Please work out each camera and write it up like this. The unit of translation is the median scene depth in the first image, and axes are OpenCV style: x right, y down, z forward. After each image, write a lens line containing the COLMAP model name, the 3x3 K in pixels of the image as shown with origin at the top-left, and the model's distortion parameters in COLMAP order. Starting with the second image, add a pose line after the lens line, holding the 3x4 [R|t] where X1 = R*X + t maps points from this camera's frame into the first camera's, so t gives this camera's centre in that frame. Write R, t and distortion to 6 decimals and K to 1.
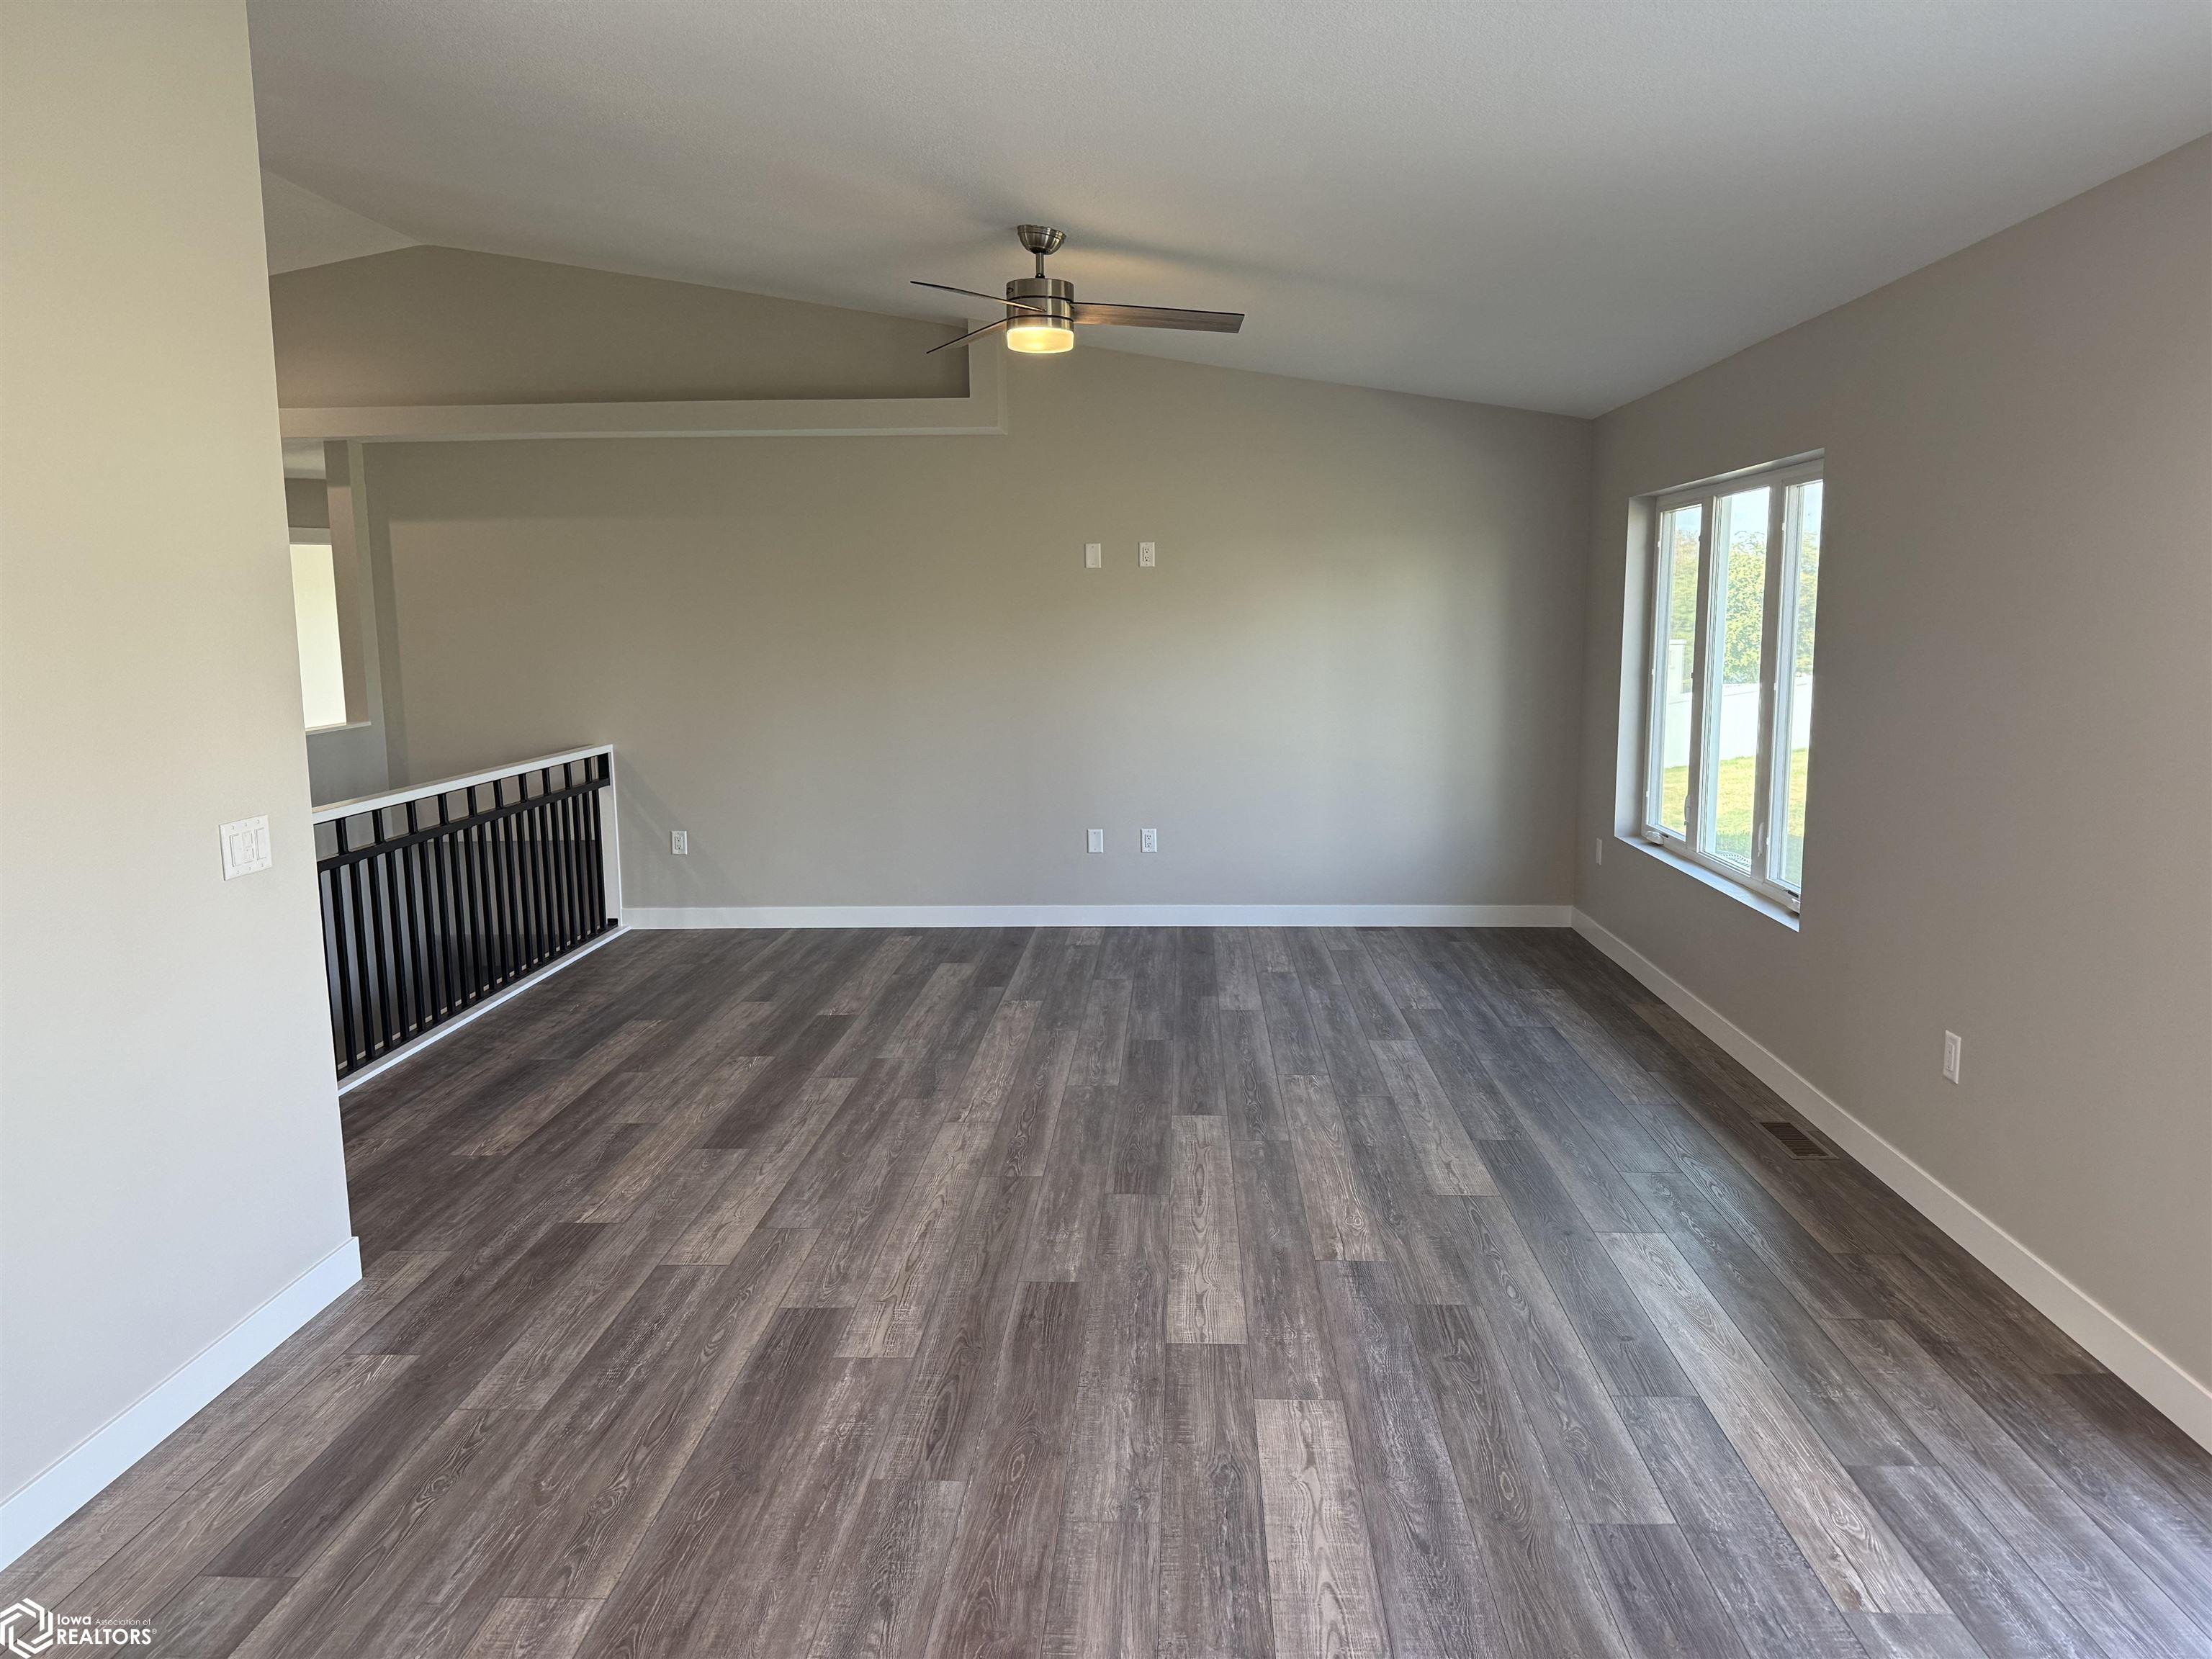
lens RADIAL K [[1551.8, 0, 1106.0], [0, 1551.8, 829.5], [0, 0, 1]] dist [0.134373, -0.206320]
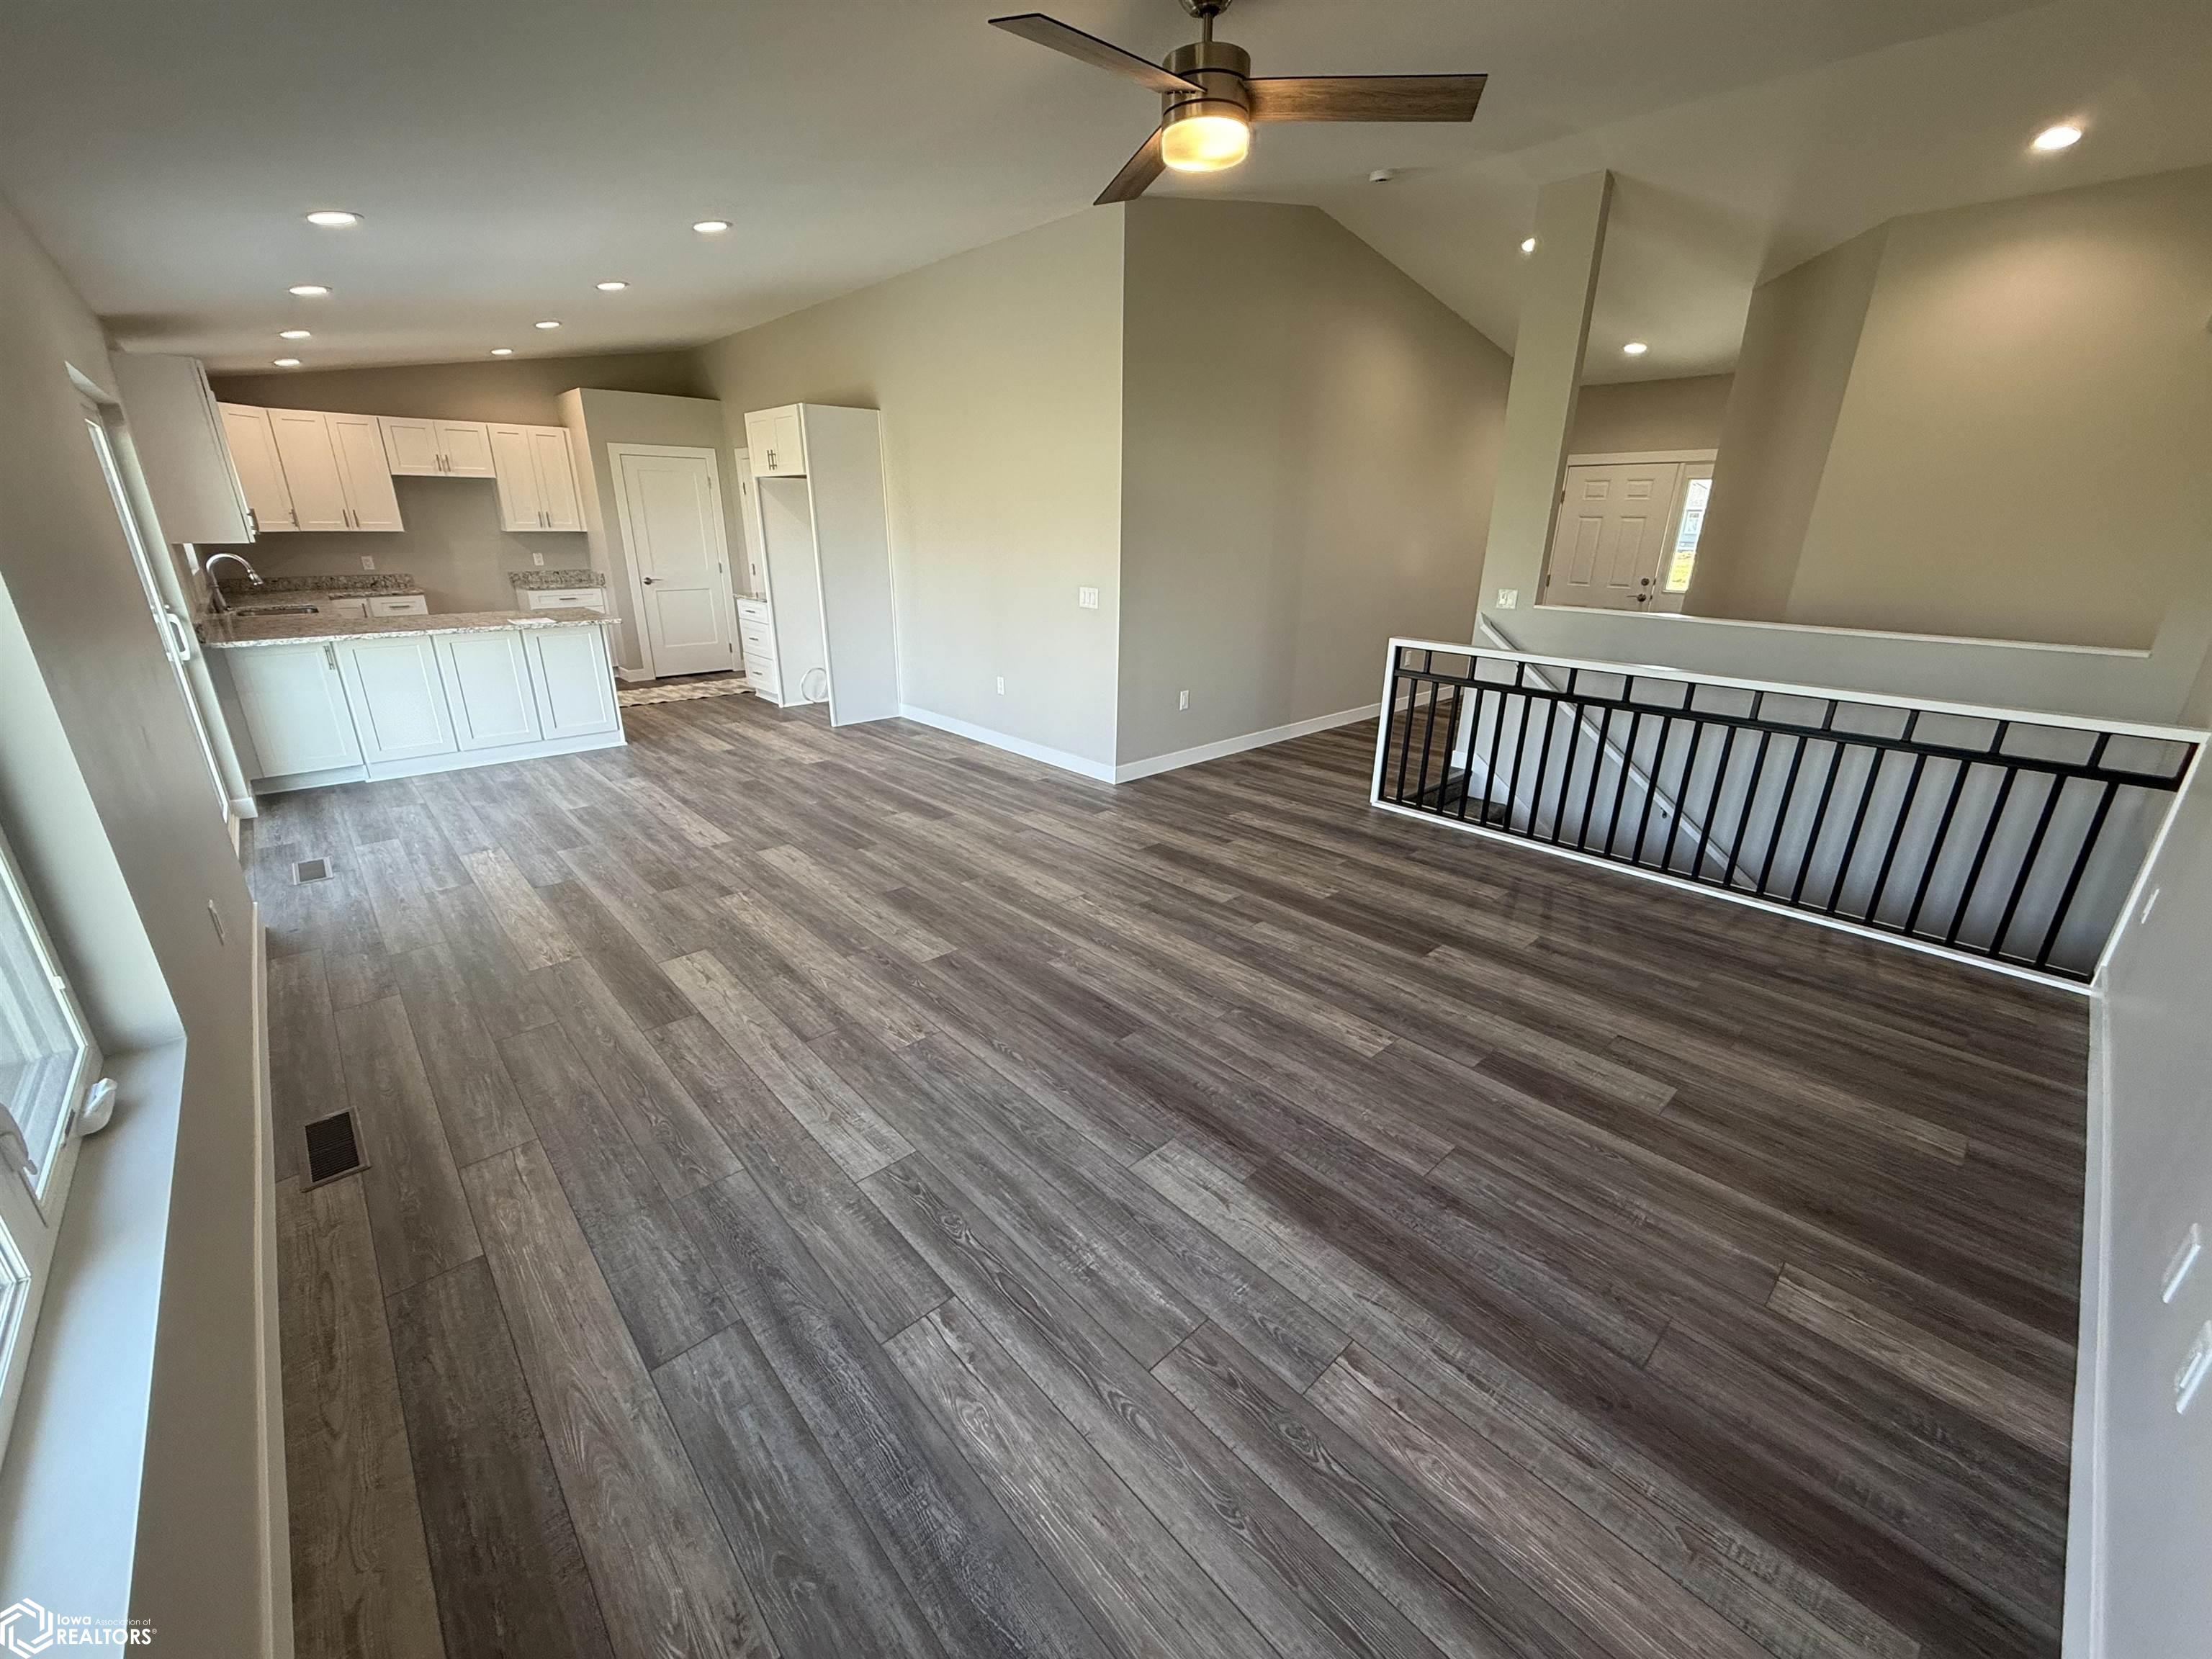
lens RADIAL K [[874.5, 0, 1106.0], [0, 874.5, 829.5], [0, 0, 1]] dist [0.001944, 0.000310]
pose [[-0.700820, 0.248674, -0.668590, 0.375446], [-0.097829, 0.894908, 0.435395, -0.197728], [0.706598, 0.370541, -0.602842, 1.388850]]
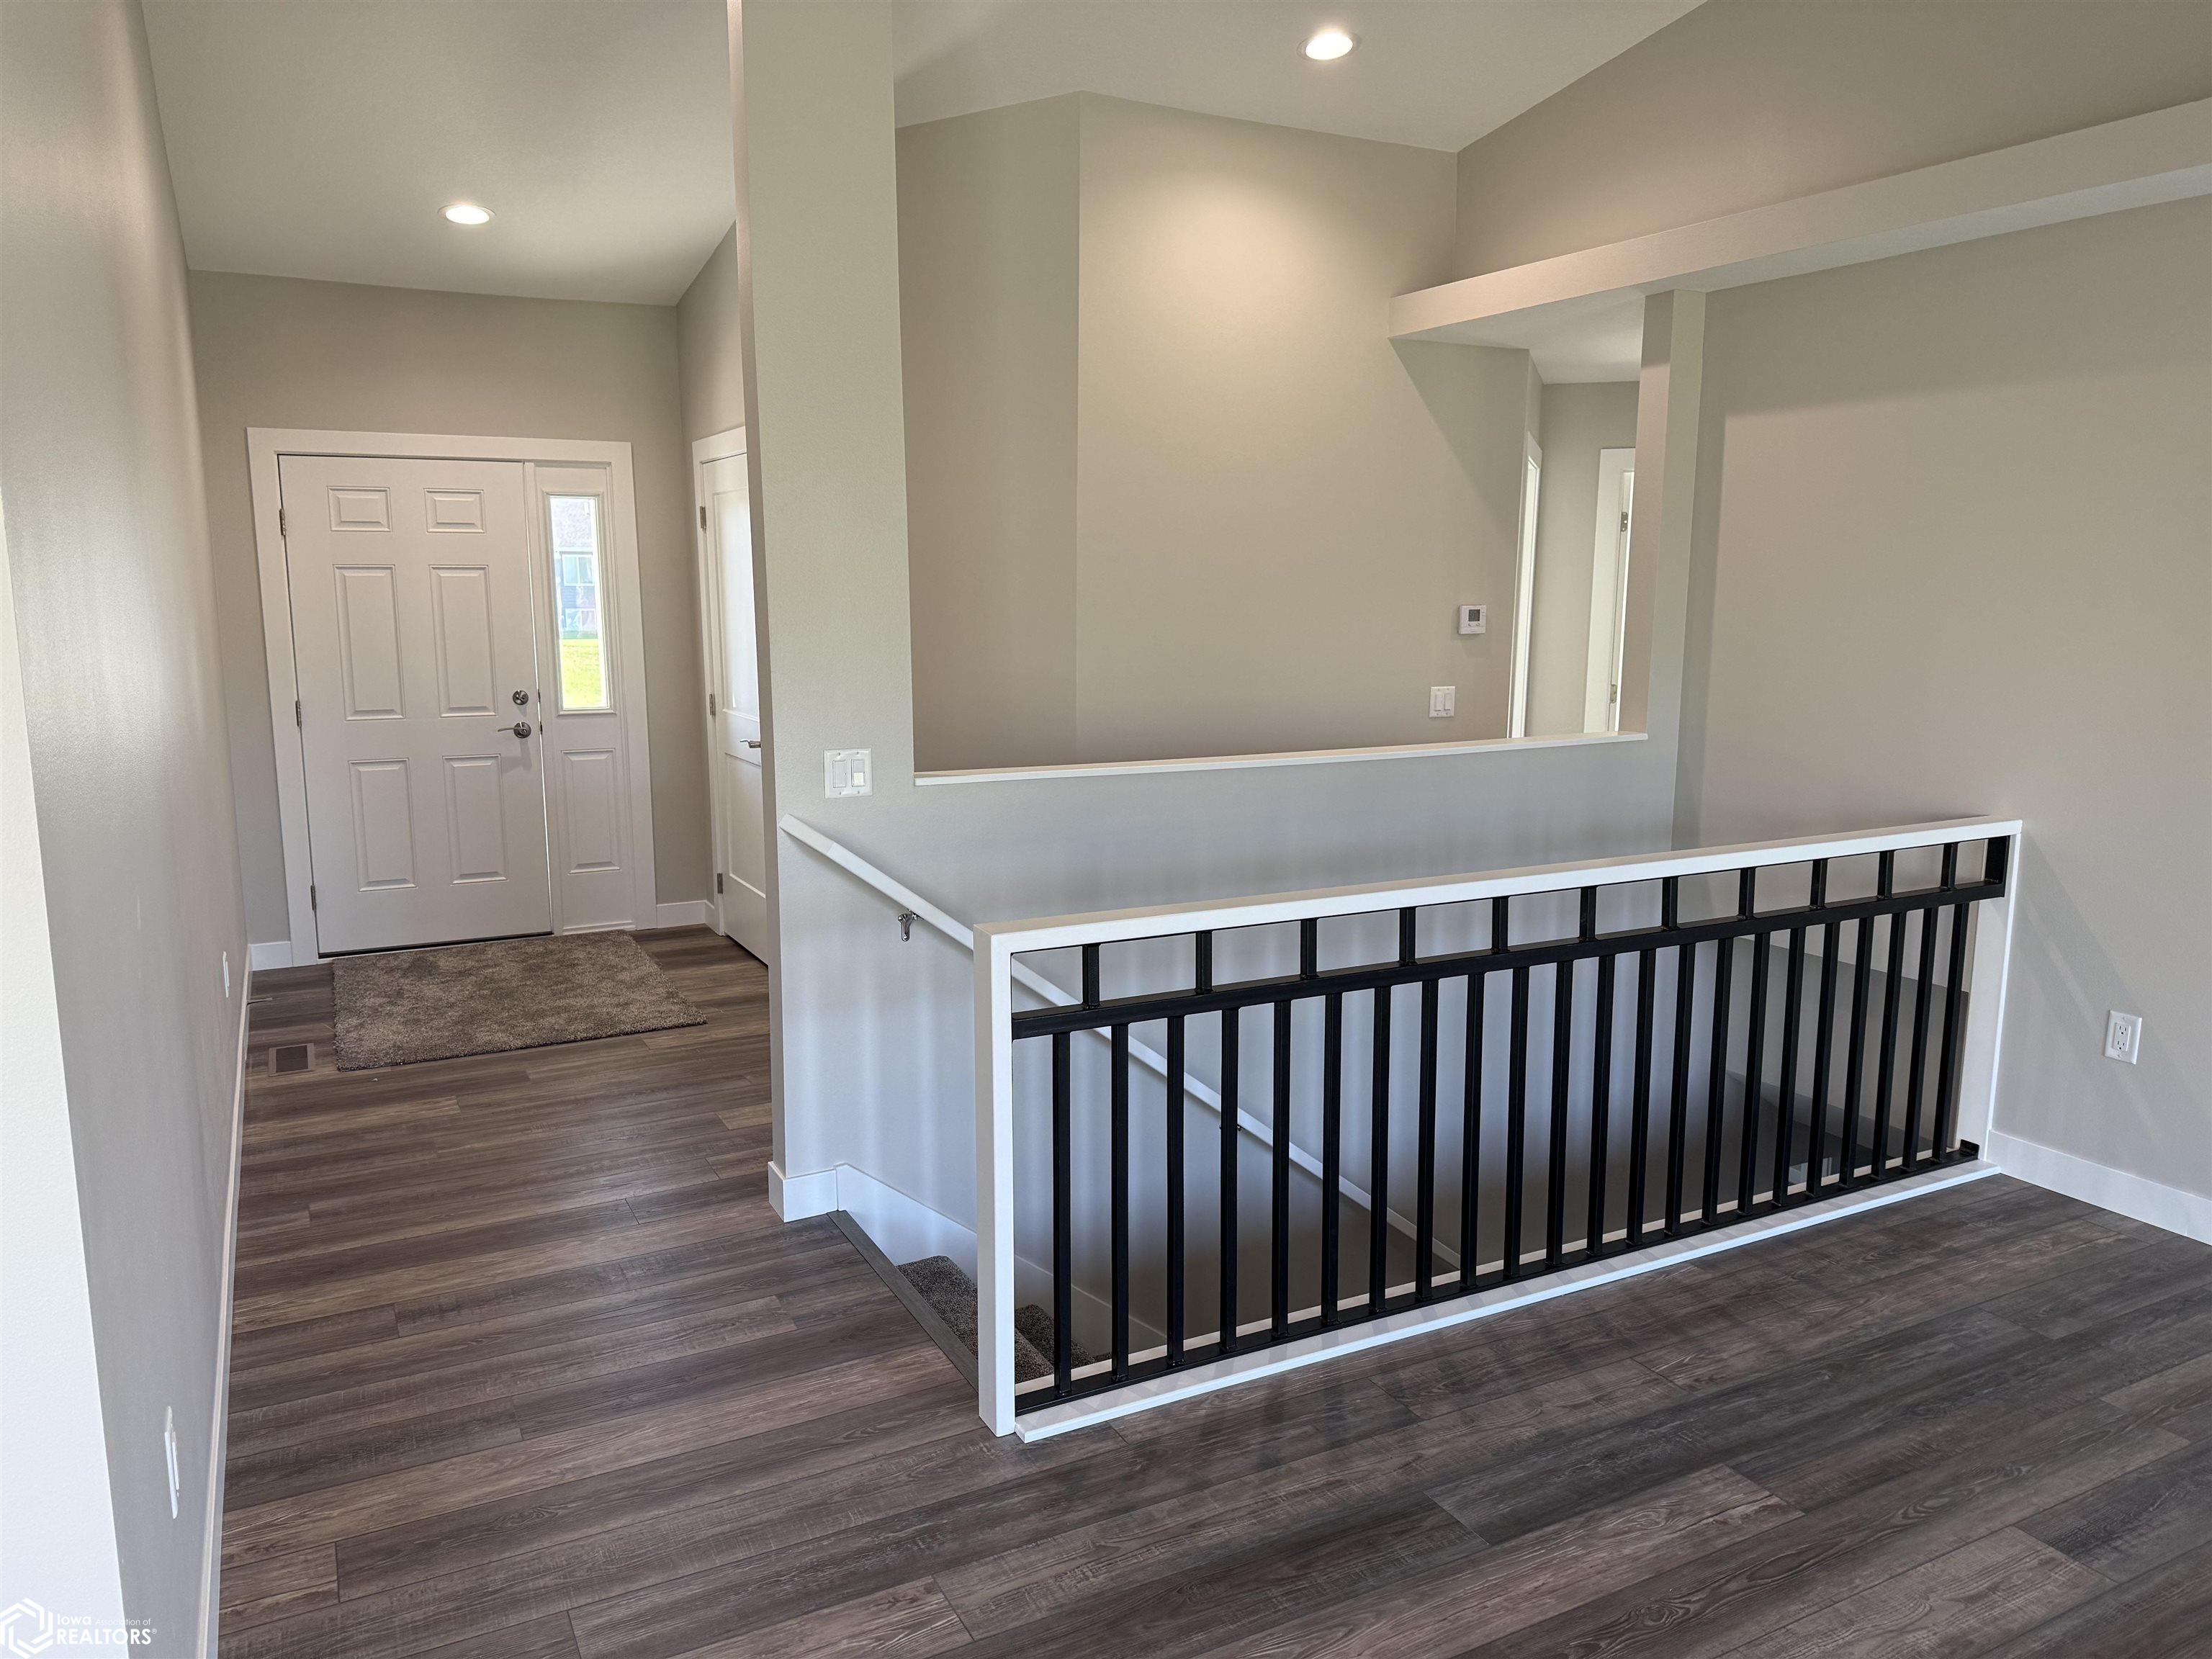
lens RADIAL K [[1564.6, 0, 1106.0], [0, 1564.6, 829.5], [0, 0, 1]] dist [-0.005599, -0.004711]
pose [[0.509378, 0.151751, -0.847057, -0.048294], [-0.130669, 0.986554, 0.098165, -0.095373], [0.850565, 0.060681, 0.522358, 0.723249]]
